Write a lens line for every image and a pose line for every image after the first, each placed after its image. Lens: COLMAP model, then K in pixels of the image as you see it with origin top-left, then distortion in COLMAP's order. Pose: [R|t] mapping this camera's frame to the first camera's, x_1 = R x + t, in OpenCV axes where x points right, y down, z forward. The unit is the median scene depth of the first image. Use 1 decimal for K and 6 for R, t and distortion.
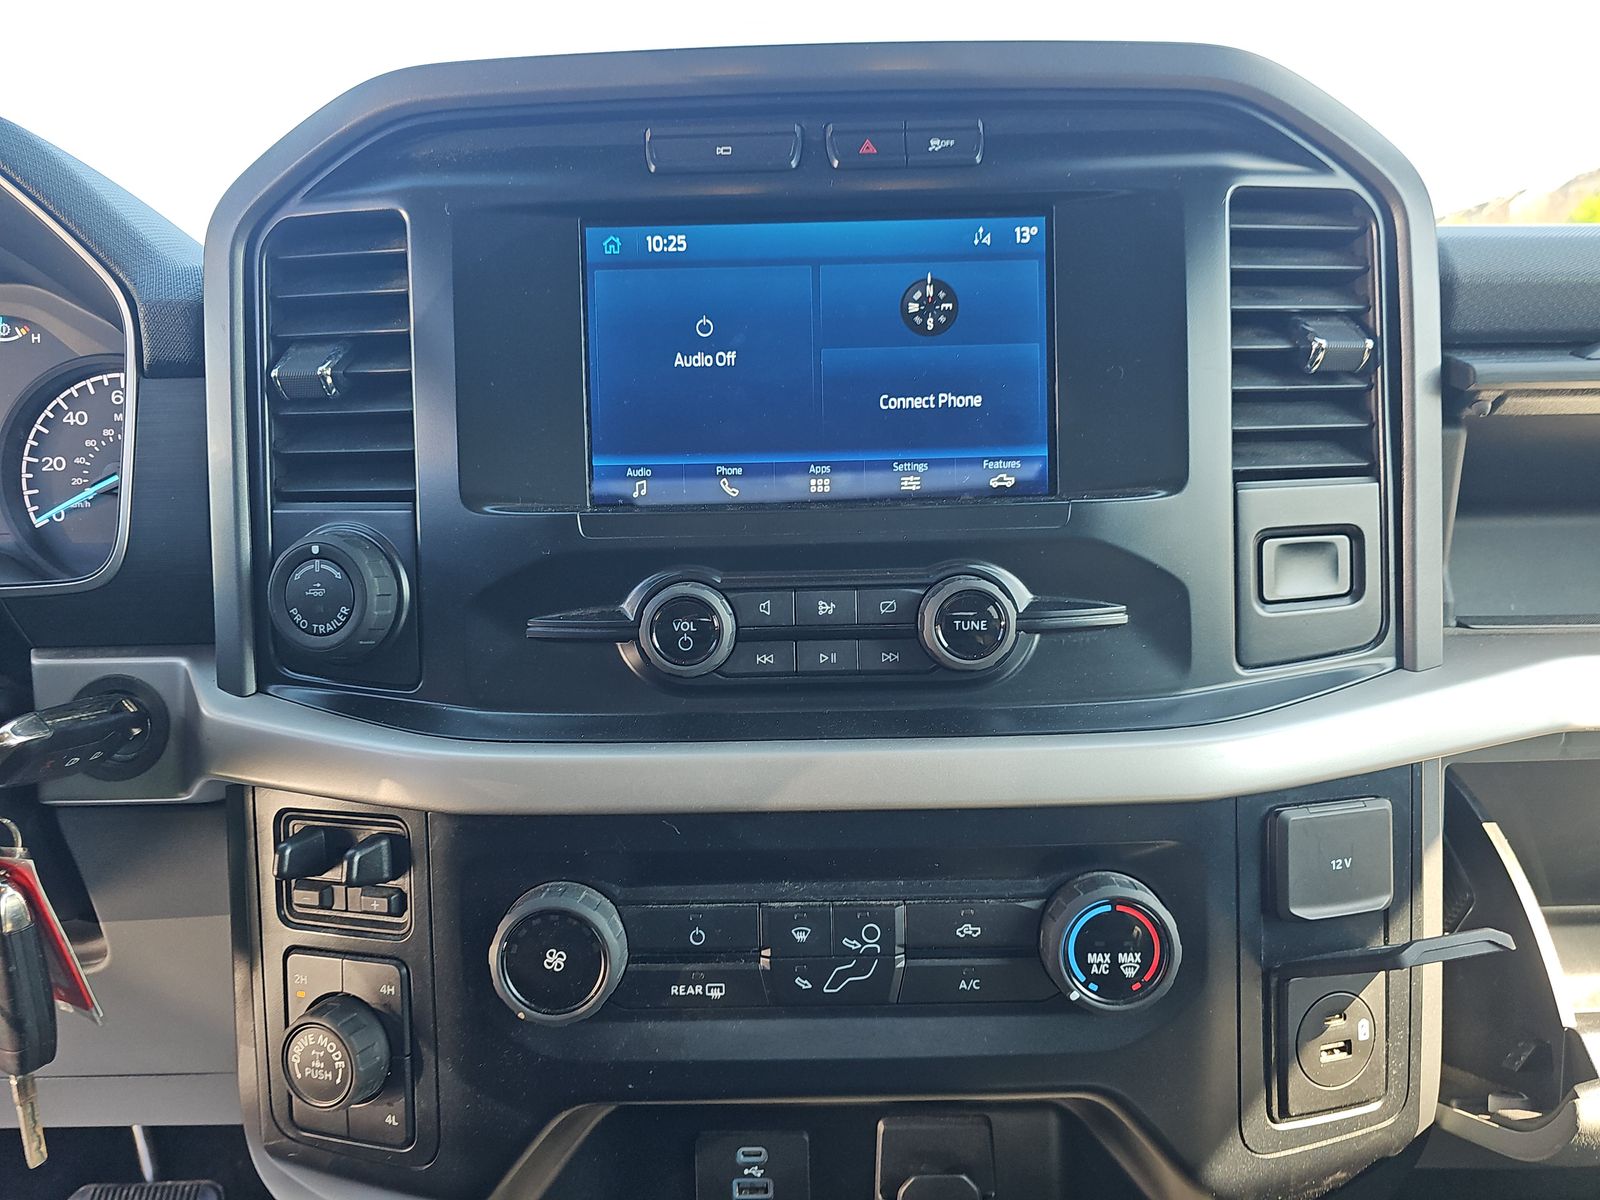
lens RADIAL K [[1159.8, 0, 797.0], [0, 1159.8, 605.6], [0, 0, 1]] dist [0.044214, -0.070746]
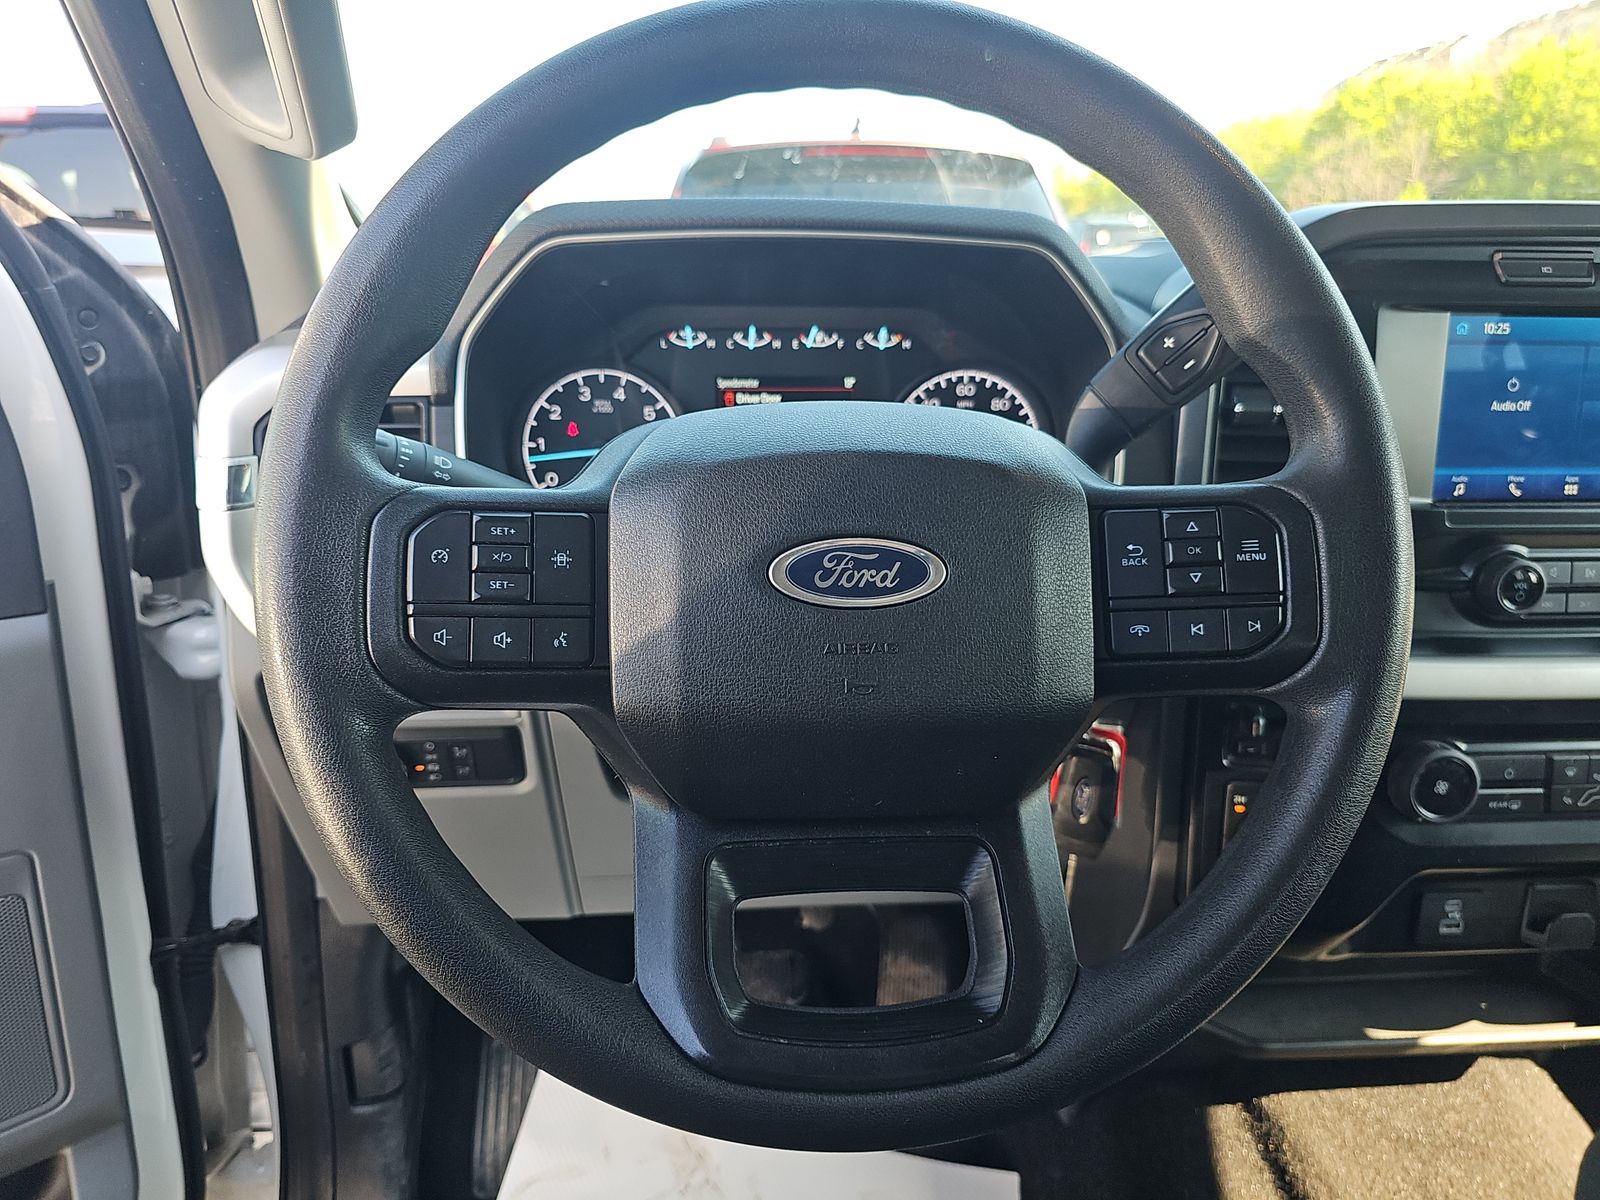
lens RADIAL K [[1159.8, 0, 797.0], [0, 1159.8, 605.6], [0, 0, 1]] dist [0.044214, -0.070746]
pose [[0.997215, 0.010602, 0.073824, -0.873434], [-0.020803, 0.990099, 0.138819, -0.113110], [-0.071622, -0.139968, 0.987562, -0.374134]]
